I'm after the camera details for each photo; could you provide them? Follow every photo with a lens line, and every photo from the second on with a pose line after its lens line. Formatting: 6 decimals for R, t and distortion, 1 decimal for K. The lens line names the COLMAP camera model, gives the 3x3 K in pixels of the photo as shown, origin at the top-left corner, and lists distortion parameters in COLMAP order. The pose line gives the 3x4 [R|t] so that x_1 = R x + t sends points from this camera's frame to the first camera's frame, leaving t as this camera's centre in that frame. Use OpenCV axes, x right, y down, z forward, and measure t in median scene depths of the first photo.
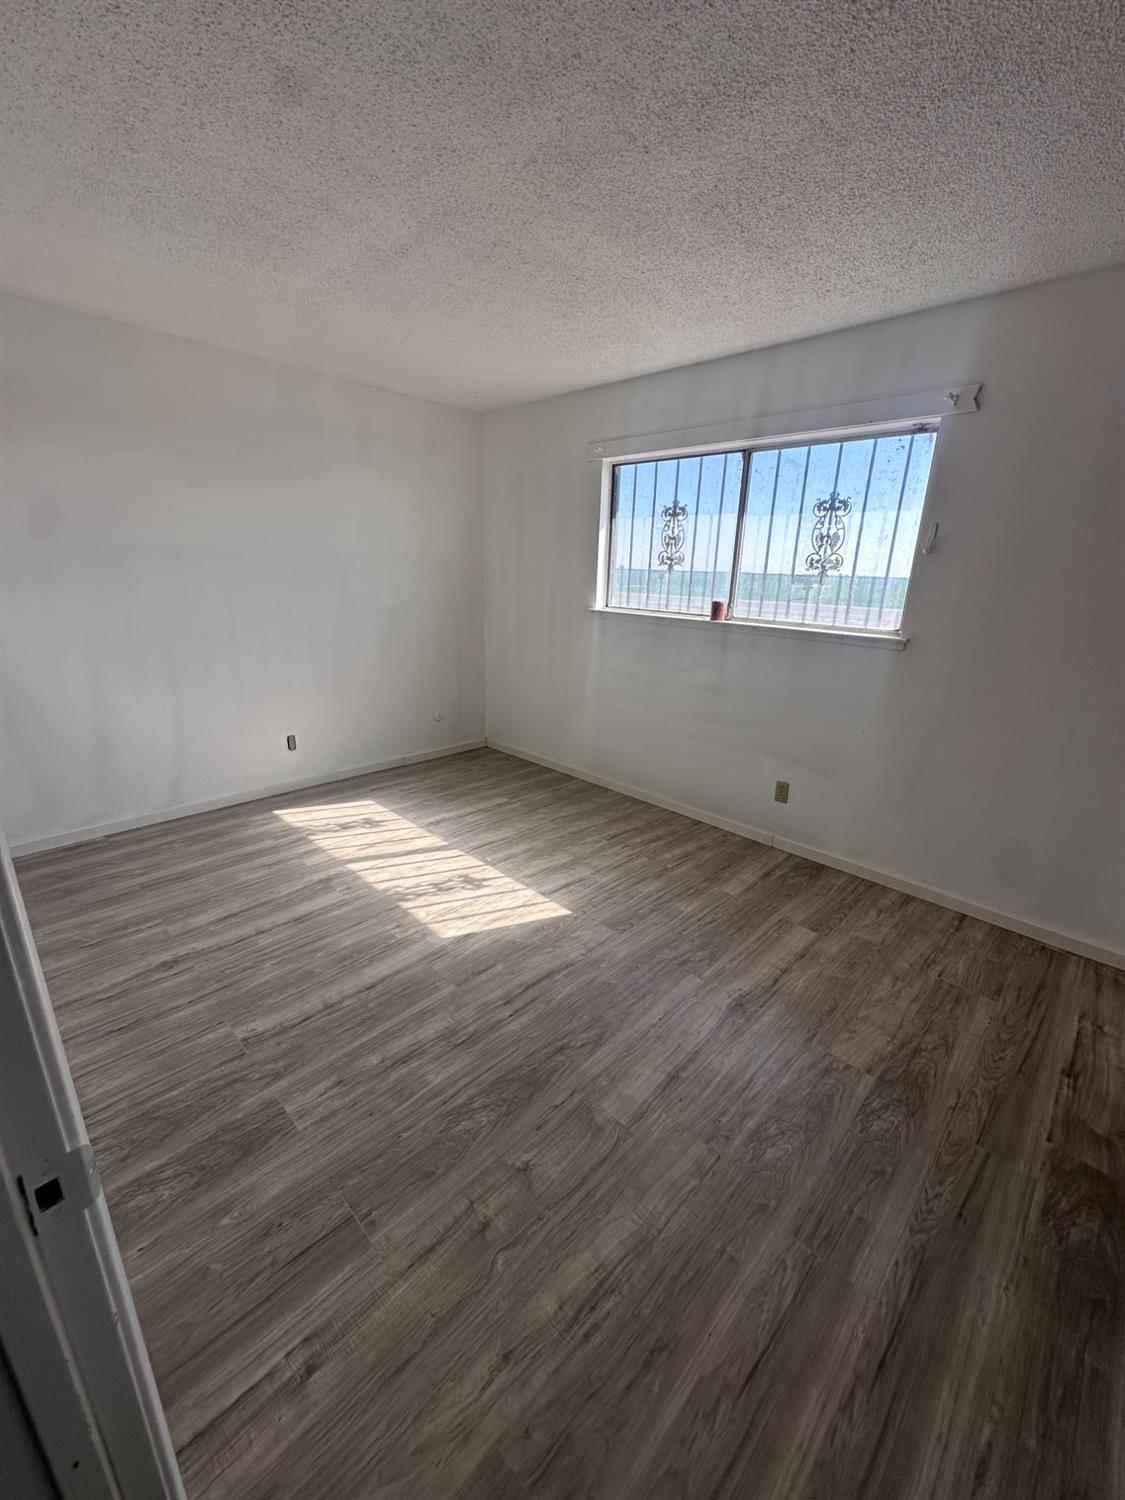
lens RADIAL K [[602.3, 0, 562.5], [0, 602.3, 750.0], [0, 0, 1]] dist [0.013399, -0.000011]
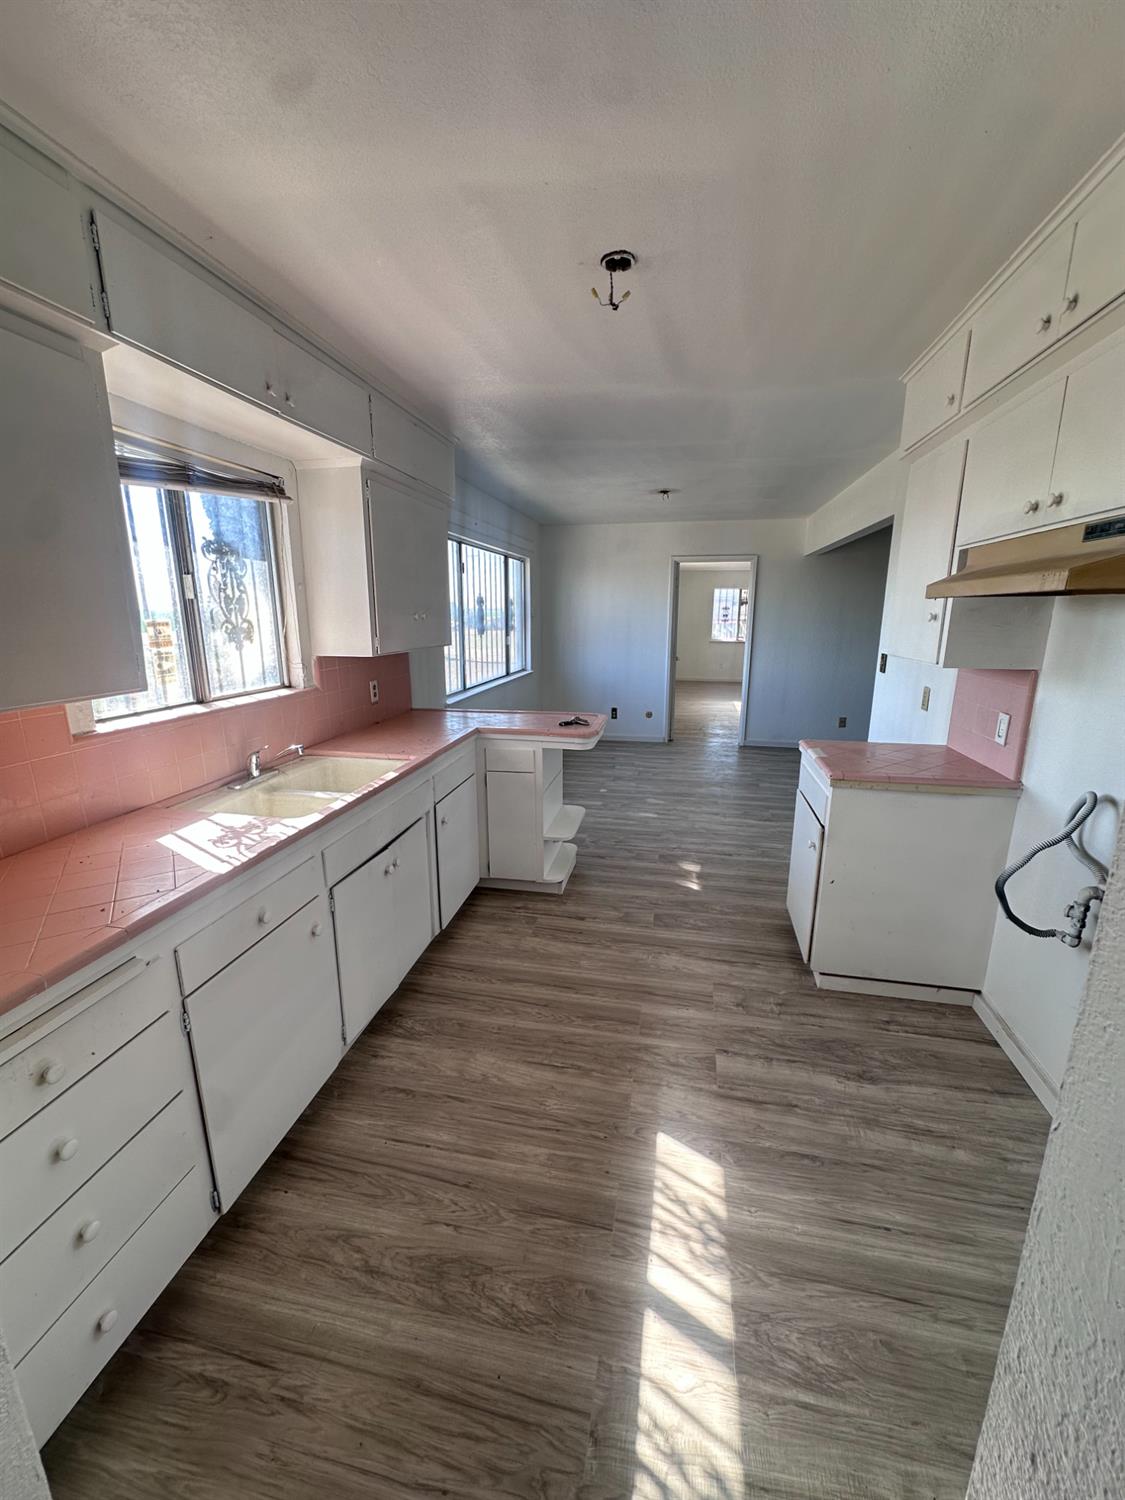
lens RADIAL K [[602.3, 0, 562.5], [0, 602.3, 750.0], [0, 0, 1]] dist [0.013399, -0.000011]
pose [[-0.533391, -0.213256, 0.818545, -0.534955], [0.241258, 0.889146, 0.388862, -0.508197], [-0.810733, 0.404896, -0.422812, 1.415139]]
